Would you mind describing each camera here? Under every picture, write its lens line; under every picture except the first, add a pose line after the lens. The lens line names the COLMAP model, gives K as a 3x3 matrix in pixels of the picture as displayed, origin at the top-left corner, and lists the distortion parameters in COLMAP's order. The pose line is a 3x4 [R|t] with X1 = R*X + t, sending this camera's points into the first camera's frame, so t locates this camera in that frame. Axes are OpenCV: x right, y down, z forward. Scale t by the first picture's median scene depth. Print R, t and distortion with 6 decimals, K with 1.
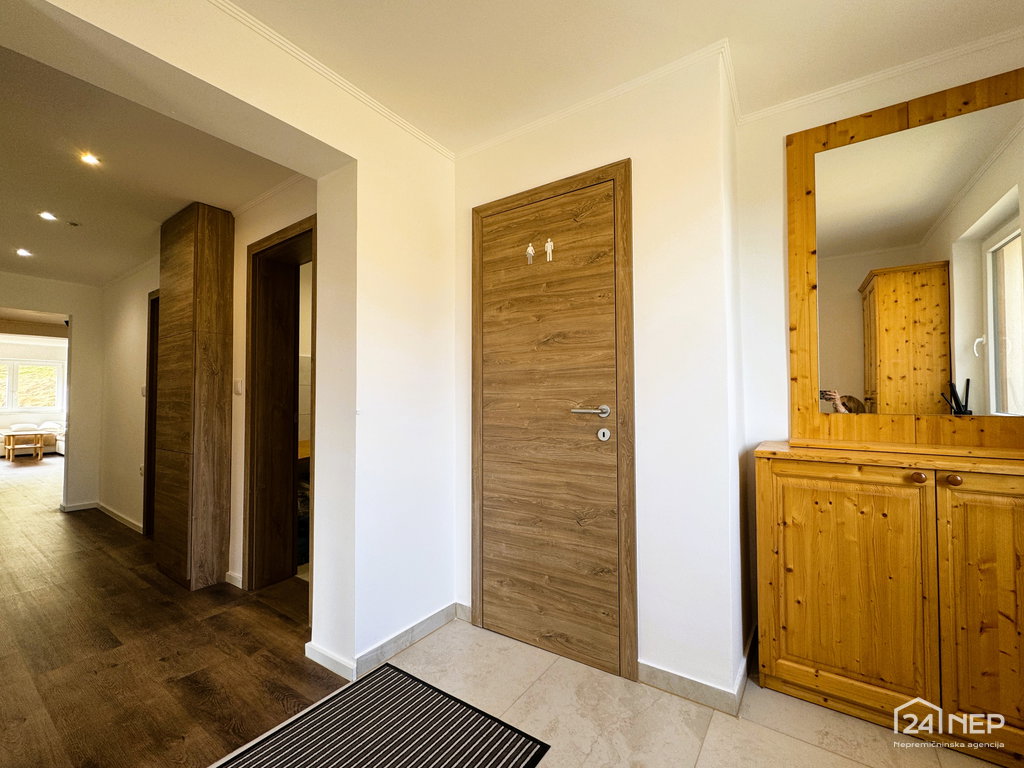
lens RADIAL K [[433.3, 0, 512.0], [0, 433.3, 384.0], [0, 0, 1]] dist [-0.003264, -0.000200]
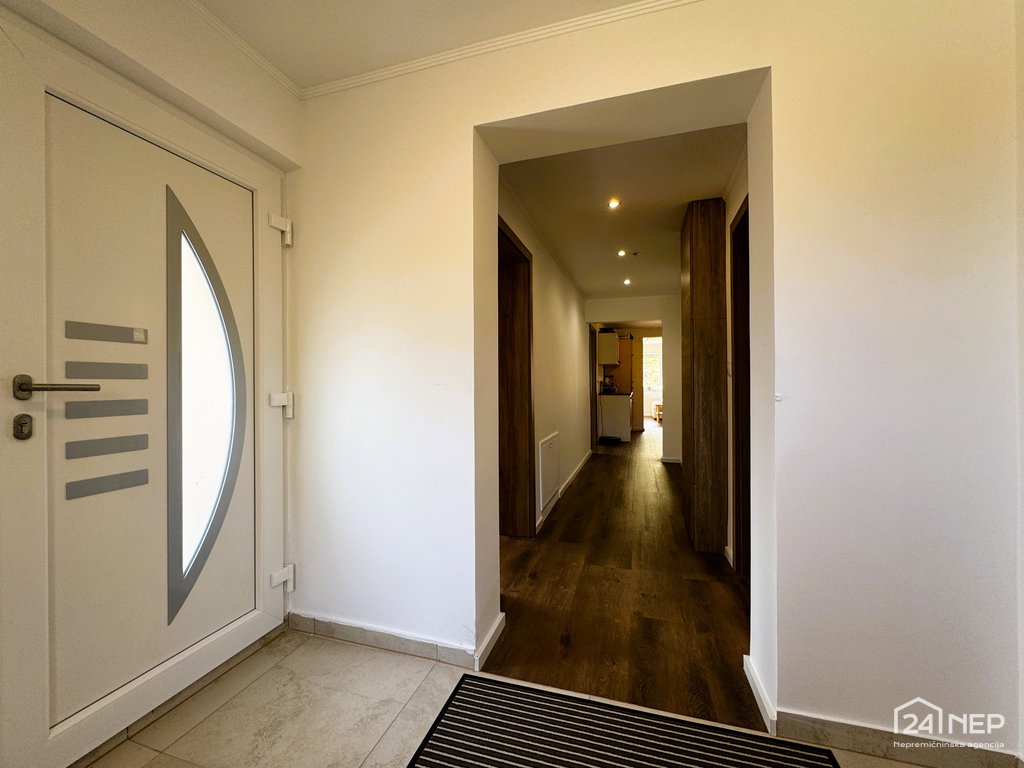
lens RADIAL K [[416.8, 0, 514.4], [0, 416.8, 382.2], [0, 0, 1]] dist [-0.002483, -0.000298]
pose [[0.320964, 0.003497, -0.947085, 0.154283], [0.033377, 0.999330, 0.015002, 0.008789], [0.946503, -0.036426, 0.320632, 0.253696]]
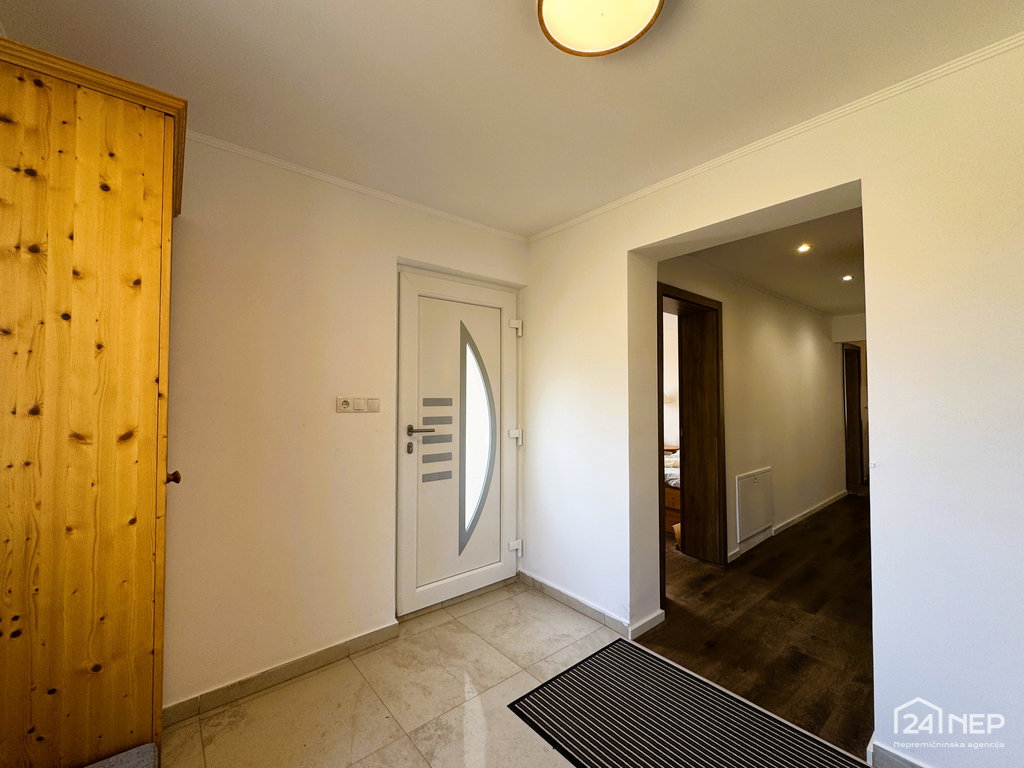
lens RADIAL K [[416.8, 0, 514.4], [0, 416.8, 382.2], [0, 0, 1]] dist [-0.002483, -0.000298]
pose [[-0.240796, -0.028355, -0.970161, 0.509887], [0.030534, 0.998857, -0.036773, -0.073714], [0.970095, -0.038478, -0.239655, 0.398746]]
